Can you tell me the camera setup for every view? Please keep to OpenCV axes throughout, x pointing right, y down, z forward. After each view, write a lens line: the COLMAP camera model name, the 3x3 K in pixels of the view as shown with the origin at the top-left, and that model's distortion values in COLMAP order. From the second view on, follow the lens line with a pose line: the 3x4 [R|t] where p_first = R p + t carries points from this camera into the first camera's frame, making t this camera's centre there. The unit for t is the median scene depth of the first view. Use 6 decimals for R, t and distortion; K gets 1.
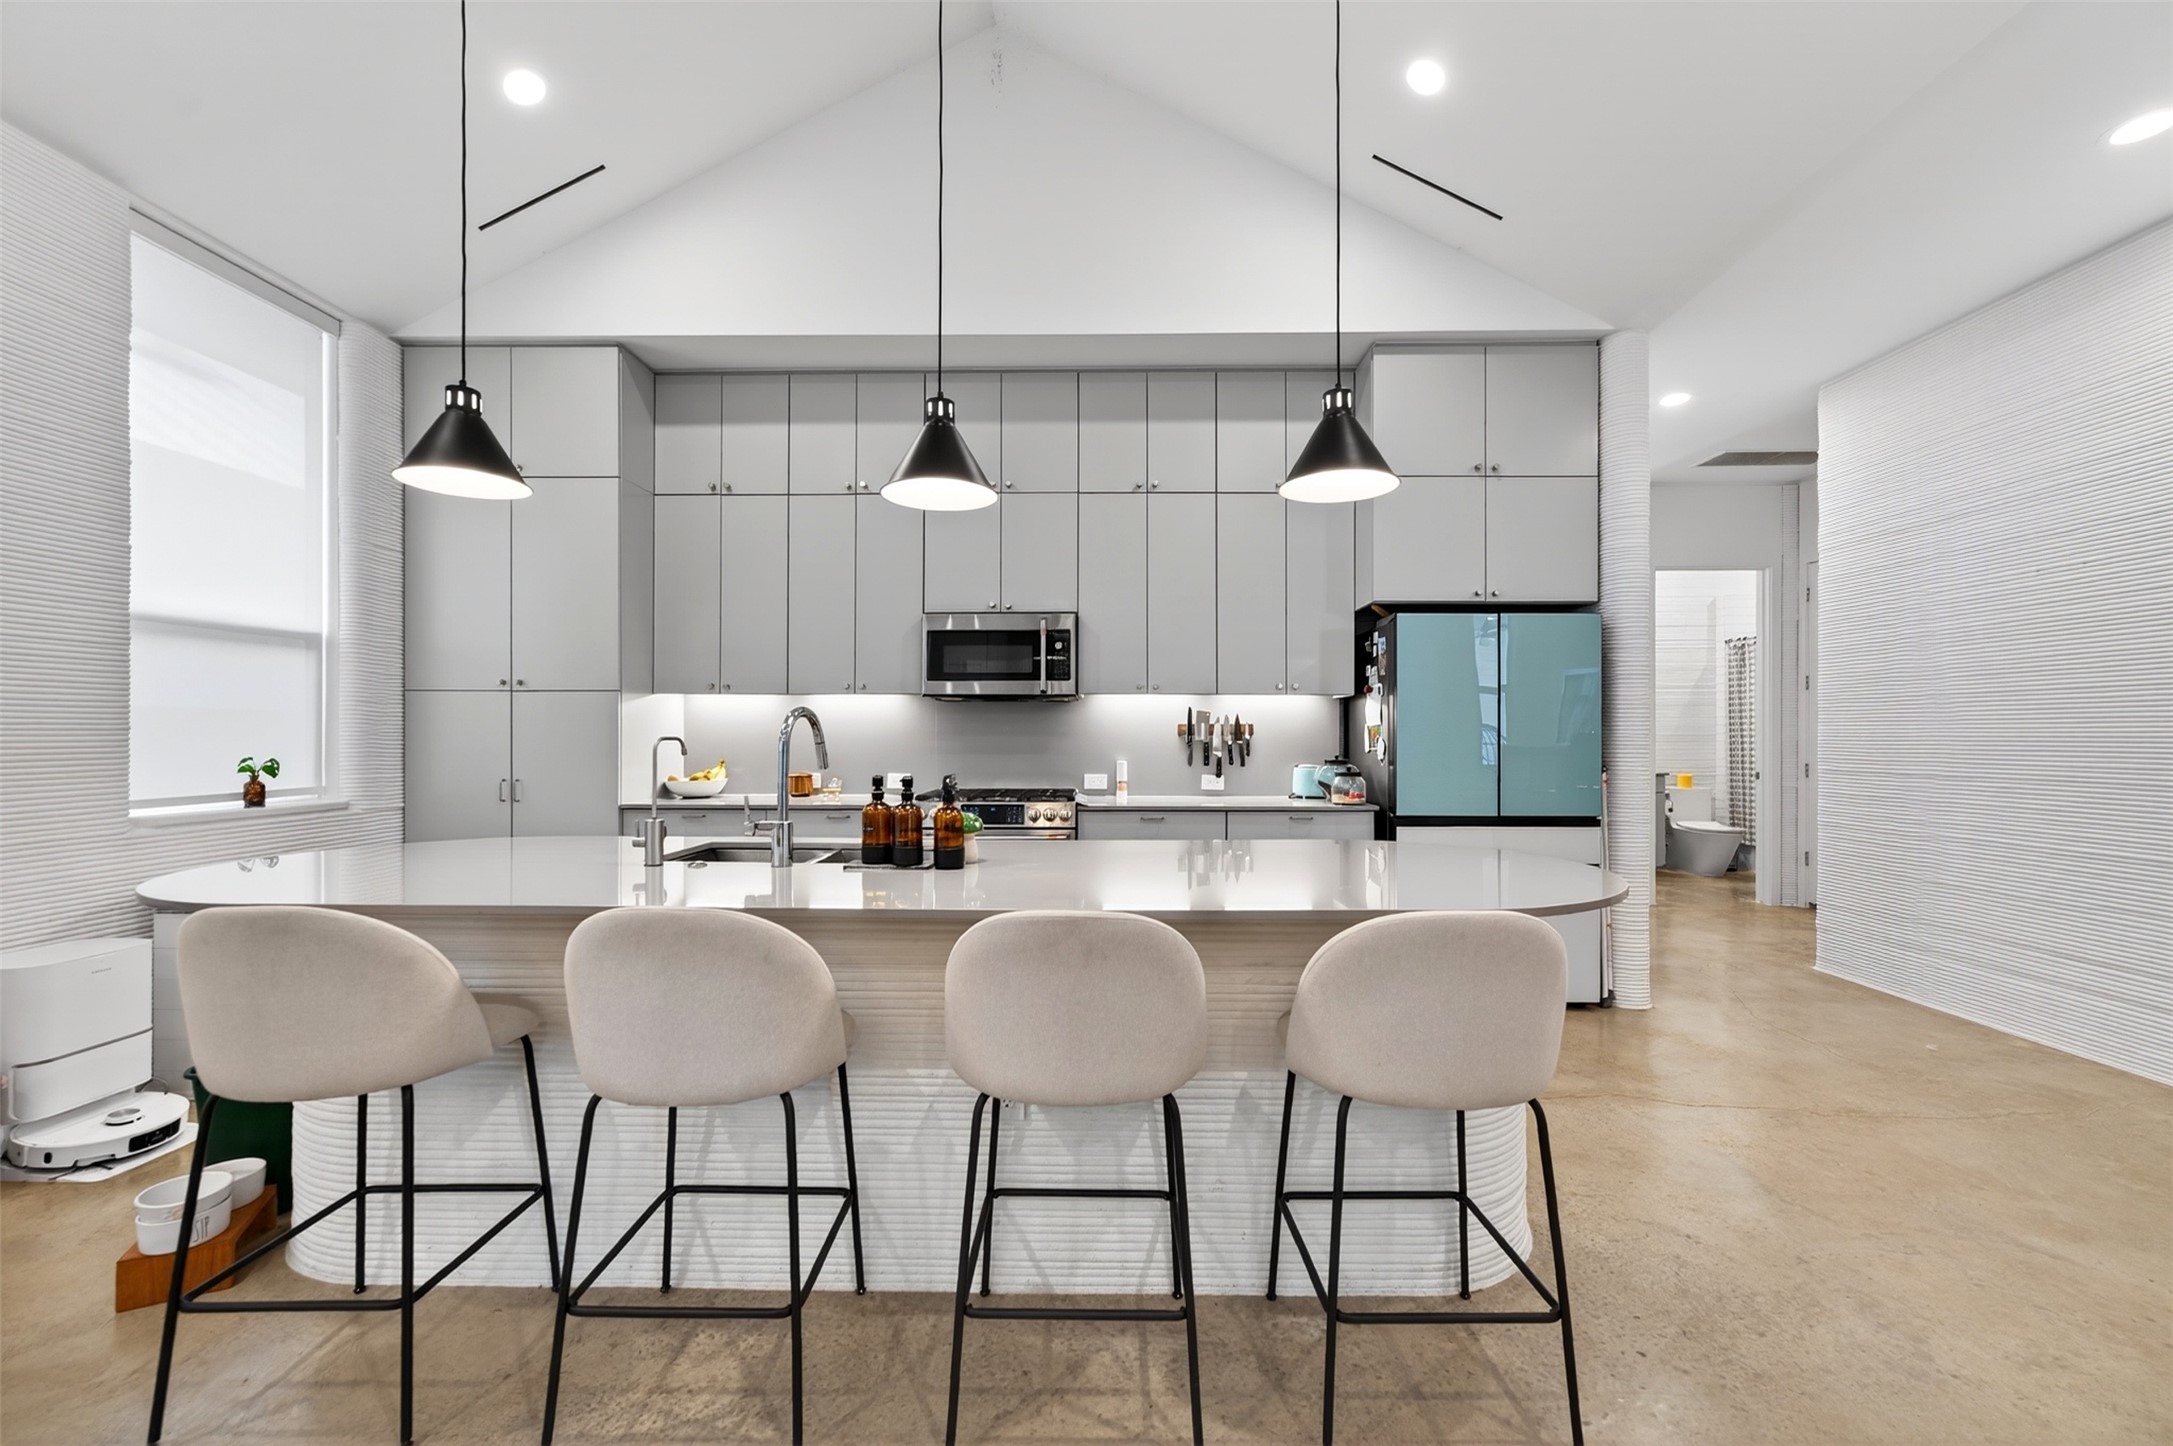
lens RADIAL K [[864.6, 0, 1085.7], [0, 864.6, 731.9], [0, 0, 1]] dist [0.001810, 0.001759]
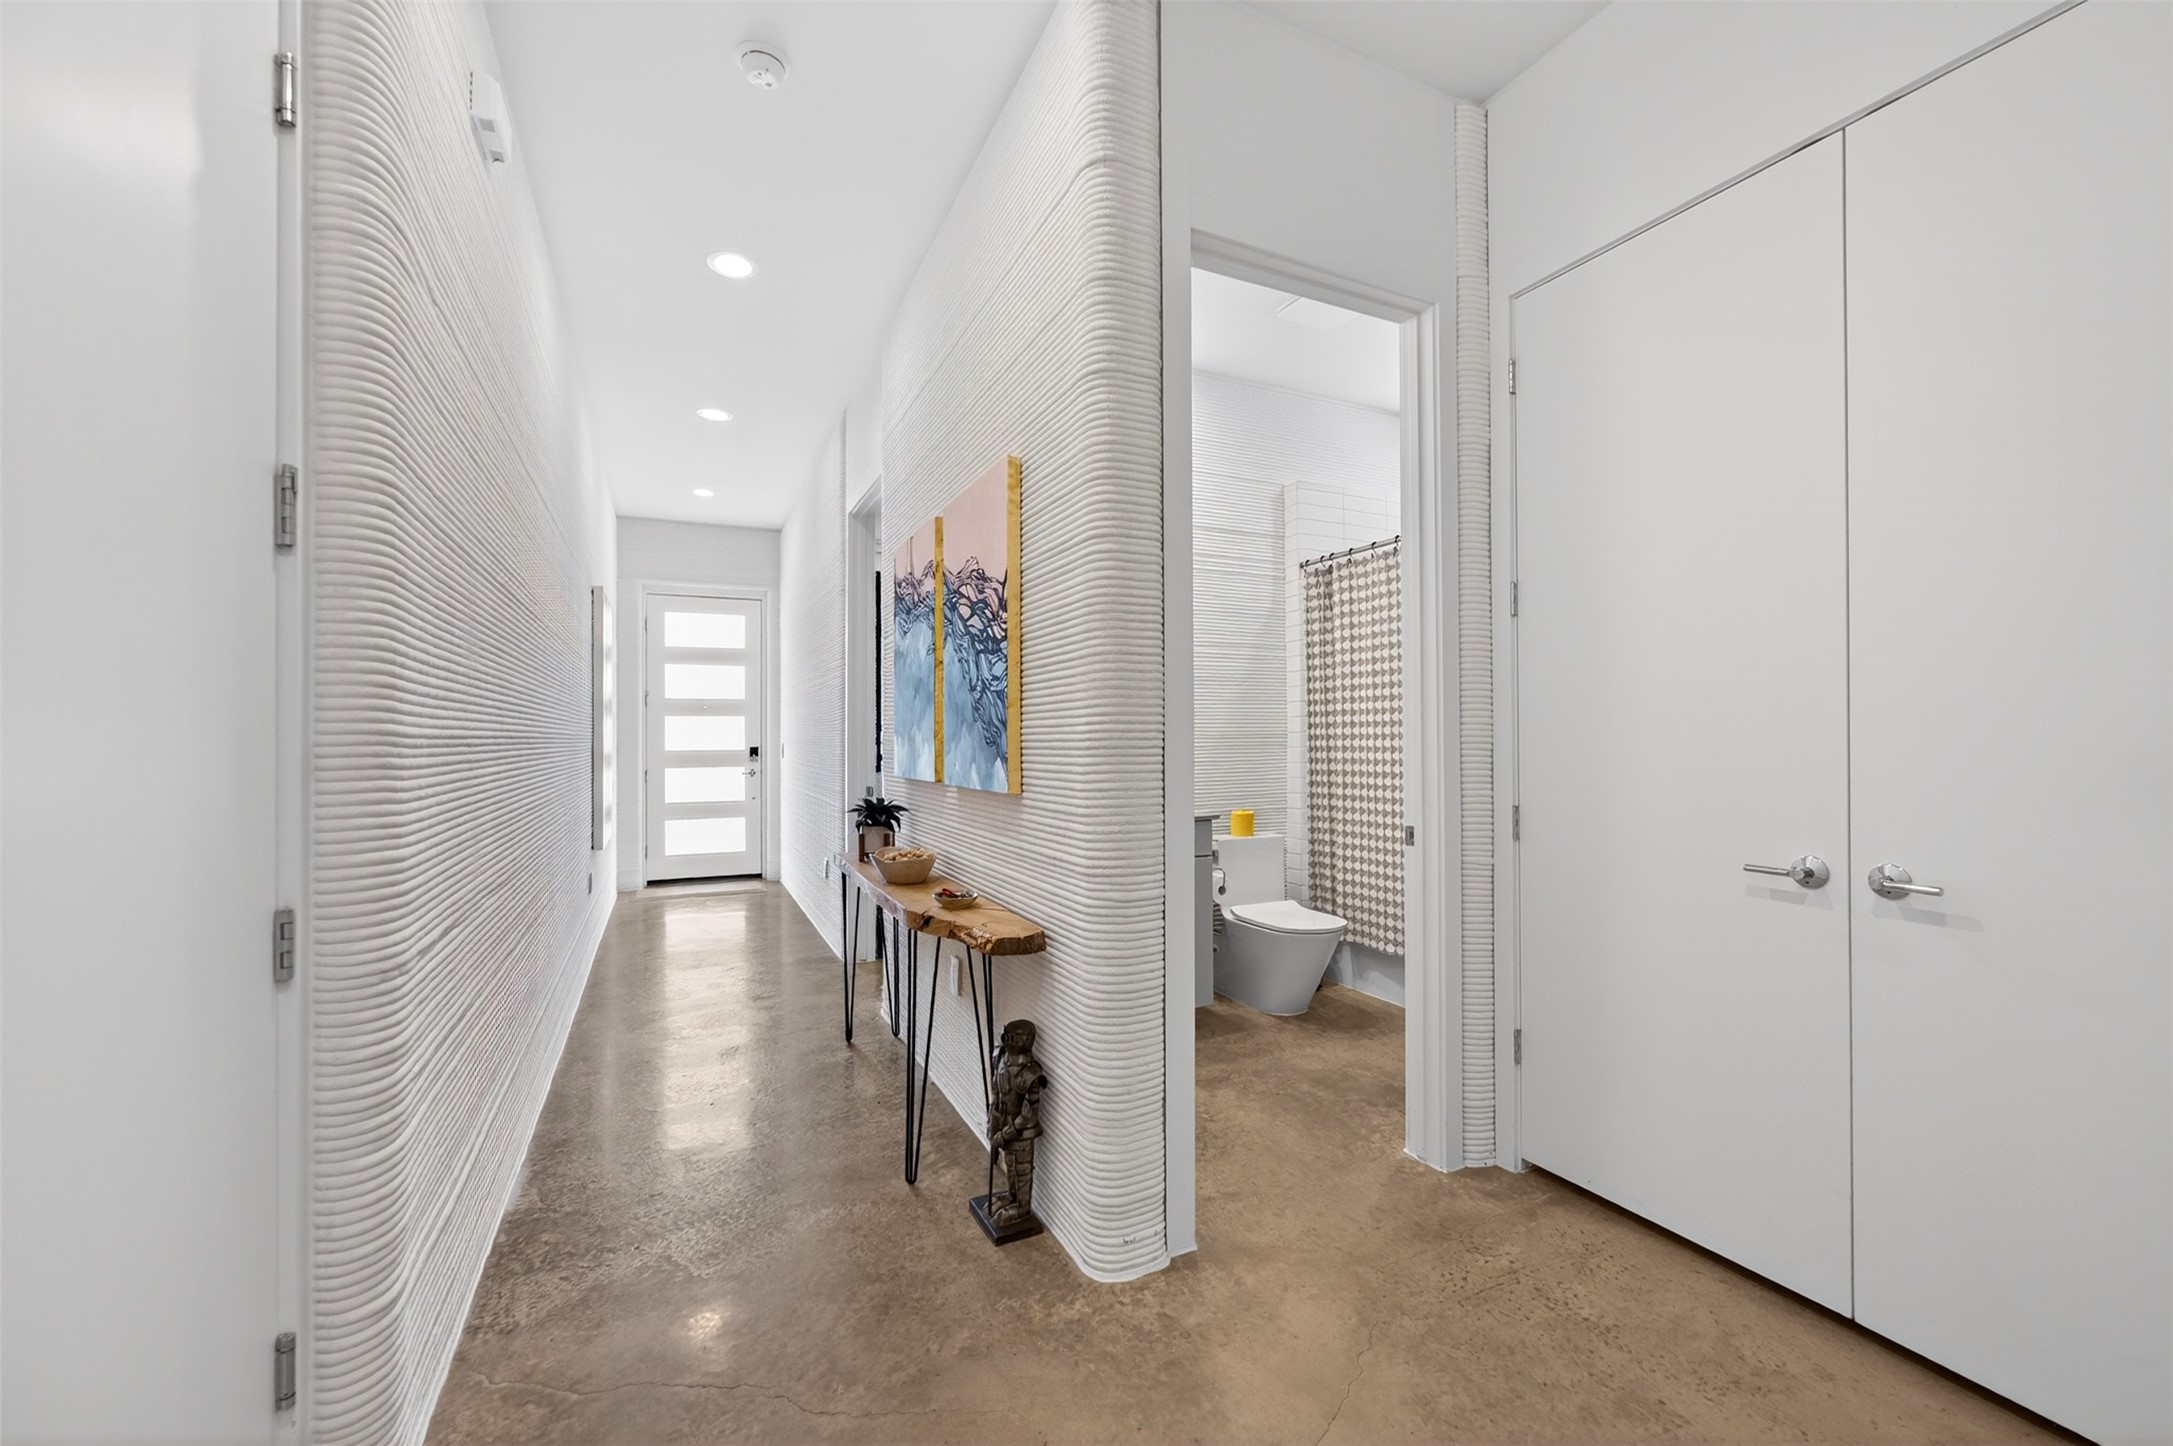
lens RADIAL K [[864.6, 0, 1106.1], [0, 864.6, 730.3], [0, 0, 1]] dist [0.001810, 0.001759]
pose [[0.888130, -0.004652, 0.459568, 0.387775], [0.008097, 0.999952, -0.005525, 0.002816], [-0.459521, 0.008628, 0.888125, 0.586418]]
